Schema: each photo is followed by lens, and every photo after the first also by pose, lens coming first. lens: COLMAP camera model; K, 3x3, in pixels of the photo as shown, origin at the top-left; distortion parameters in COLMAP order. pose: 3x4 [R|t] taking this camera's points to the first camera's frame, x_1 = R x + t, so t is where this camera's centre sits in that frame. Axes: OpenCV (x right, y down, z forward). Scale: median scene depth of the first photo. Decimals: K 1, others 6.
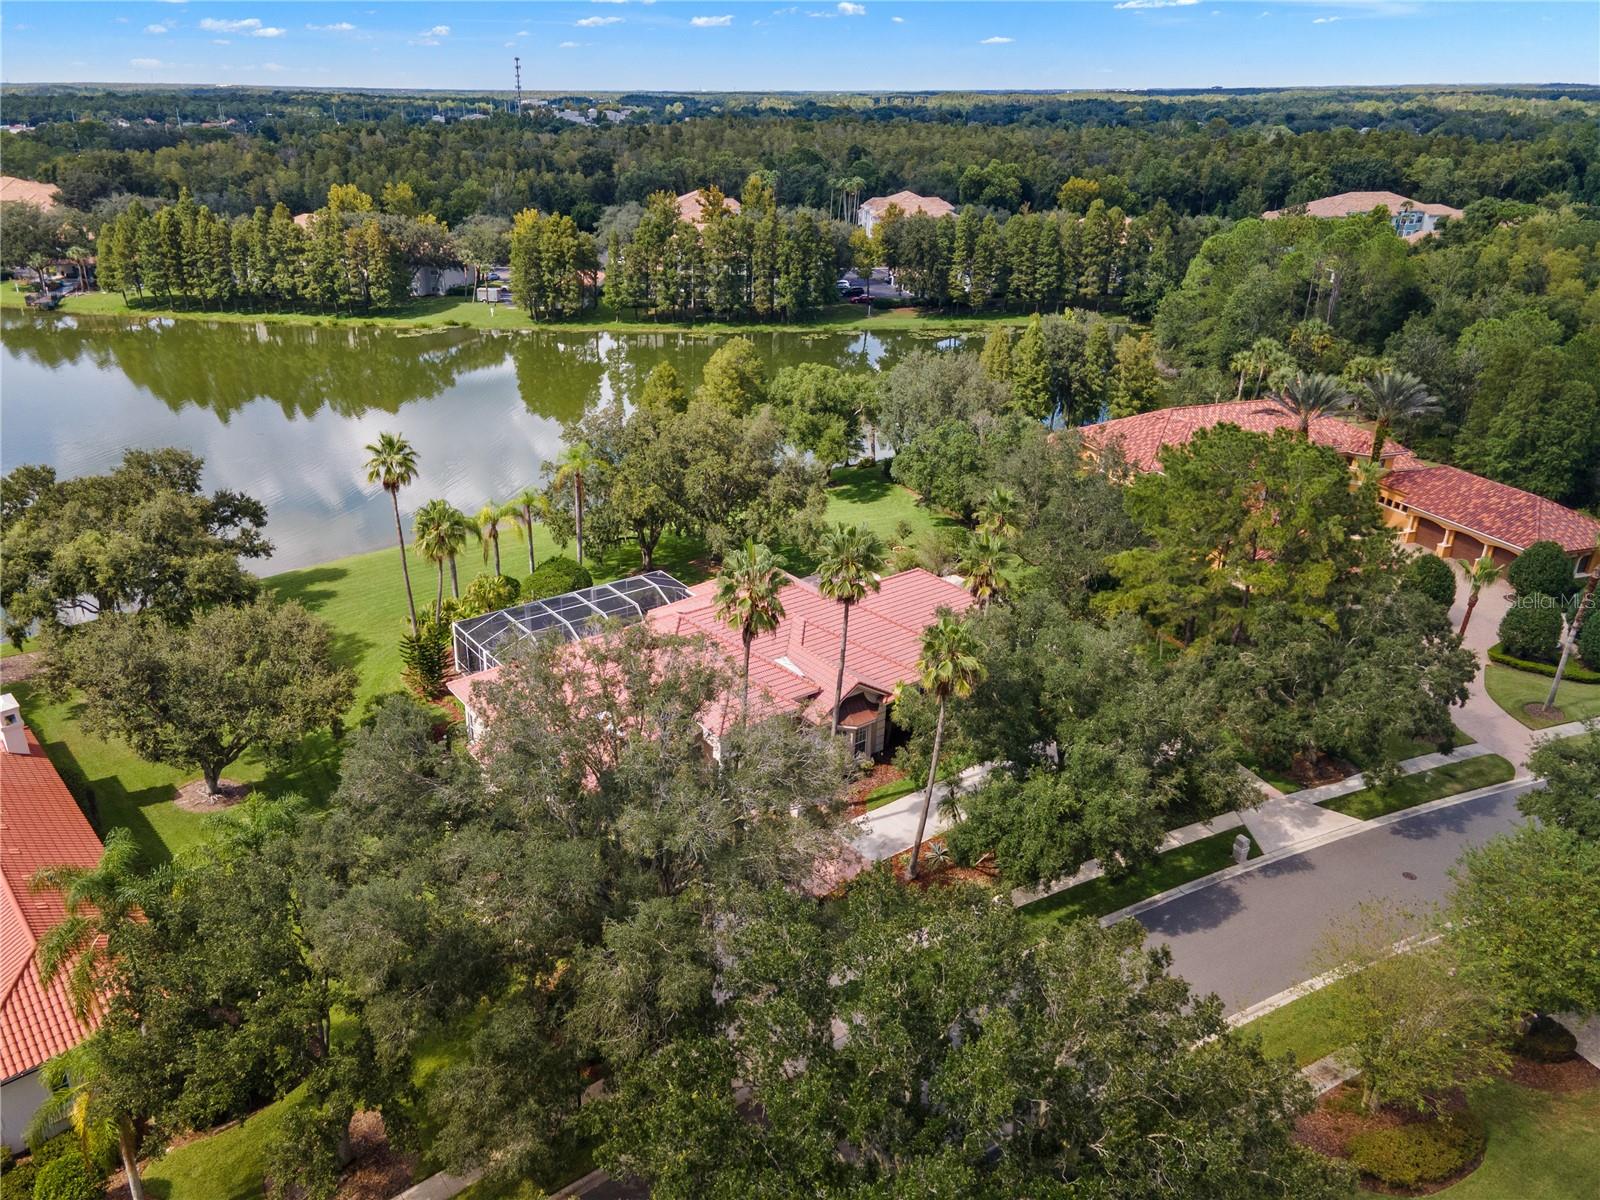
lens RADIAL K [[1127.0, 0, 792.6], [0, 1127.0, 627.2], [0, 0, 1]] dist [0.021829, 0.001168]
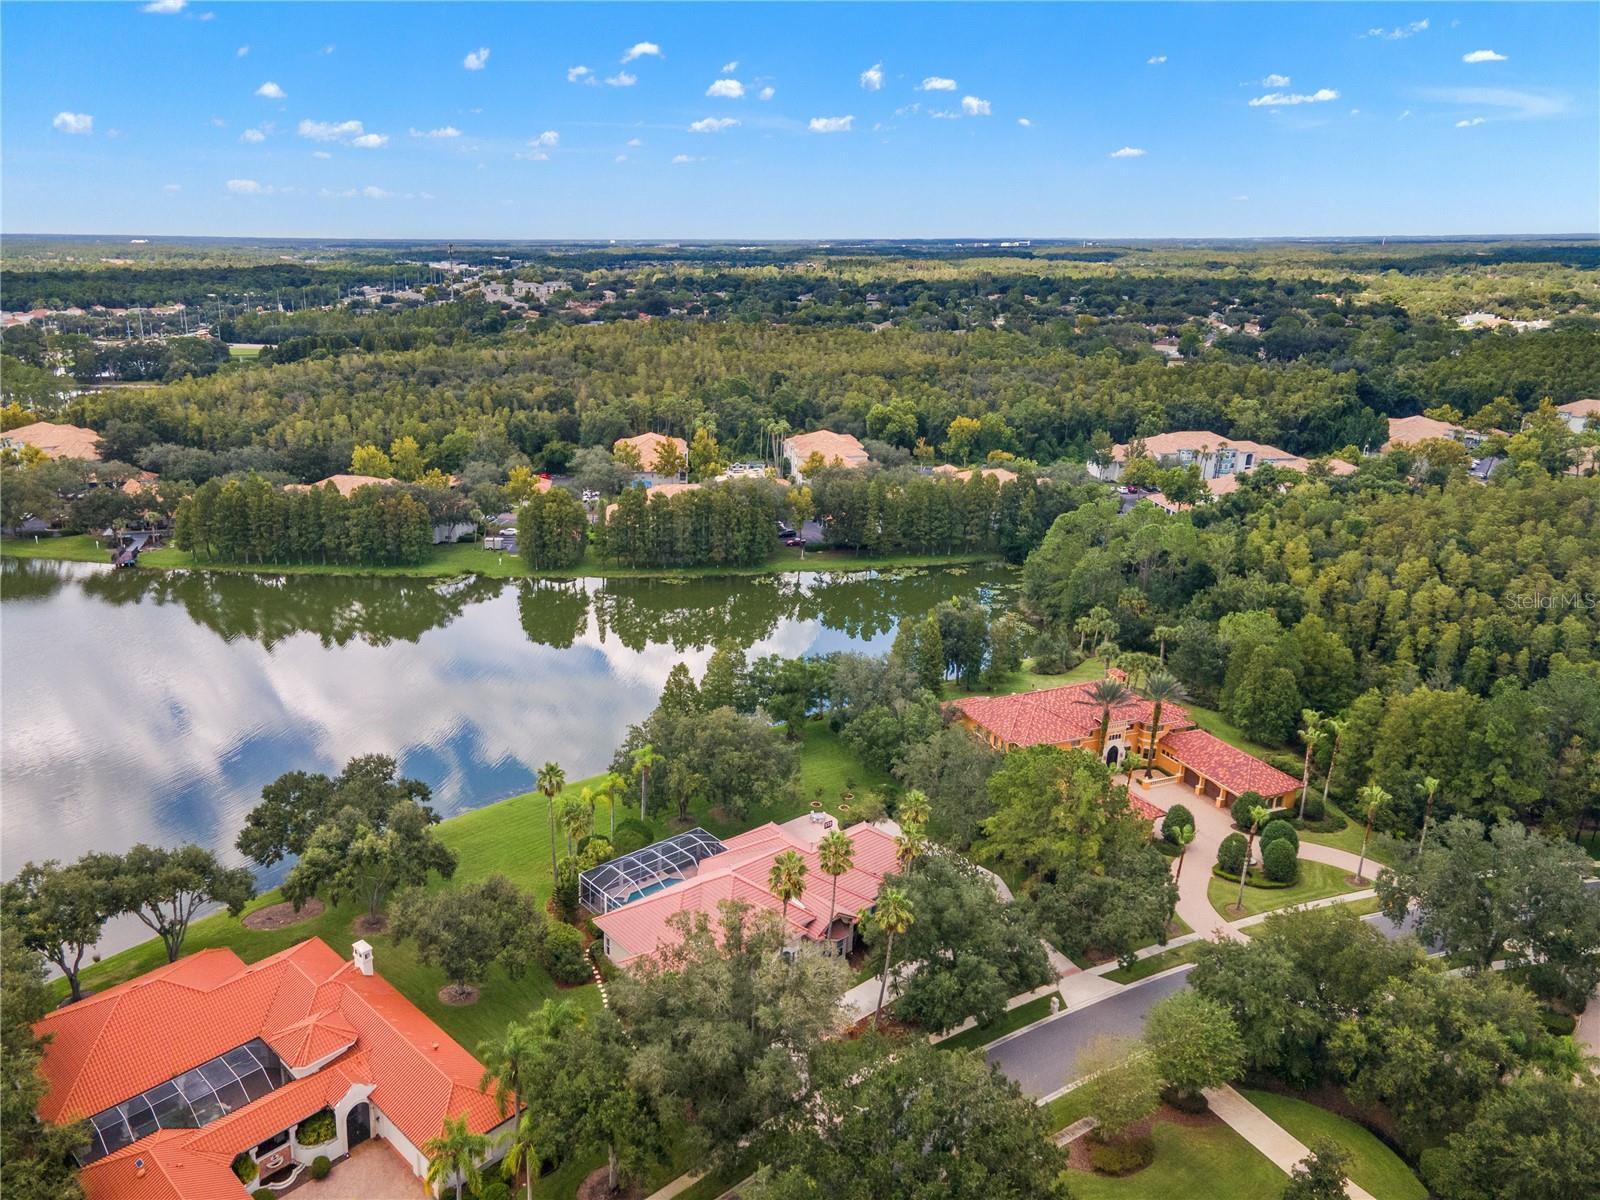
lens RADIAL K [[1127.0, 0, 792.6], [0, 1127.0, 627.2], [0, 0, 1]] dist [0.021829, 0.001168]
pose [[0.996737, -0.013692, 0.079550, -0.047257], [0.022555, 0.993497, -0.111602, -0.064044], [-0.077504, 0.113032, 0.990564, -0.249844]]
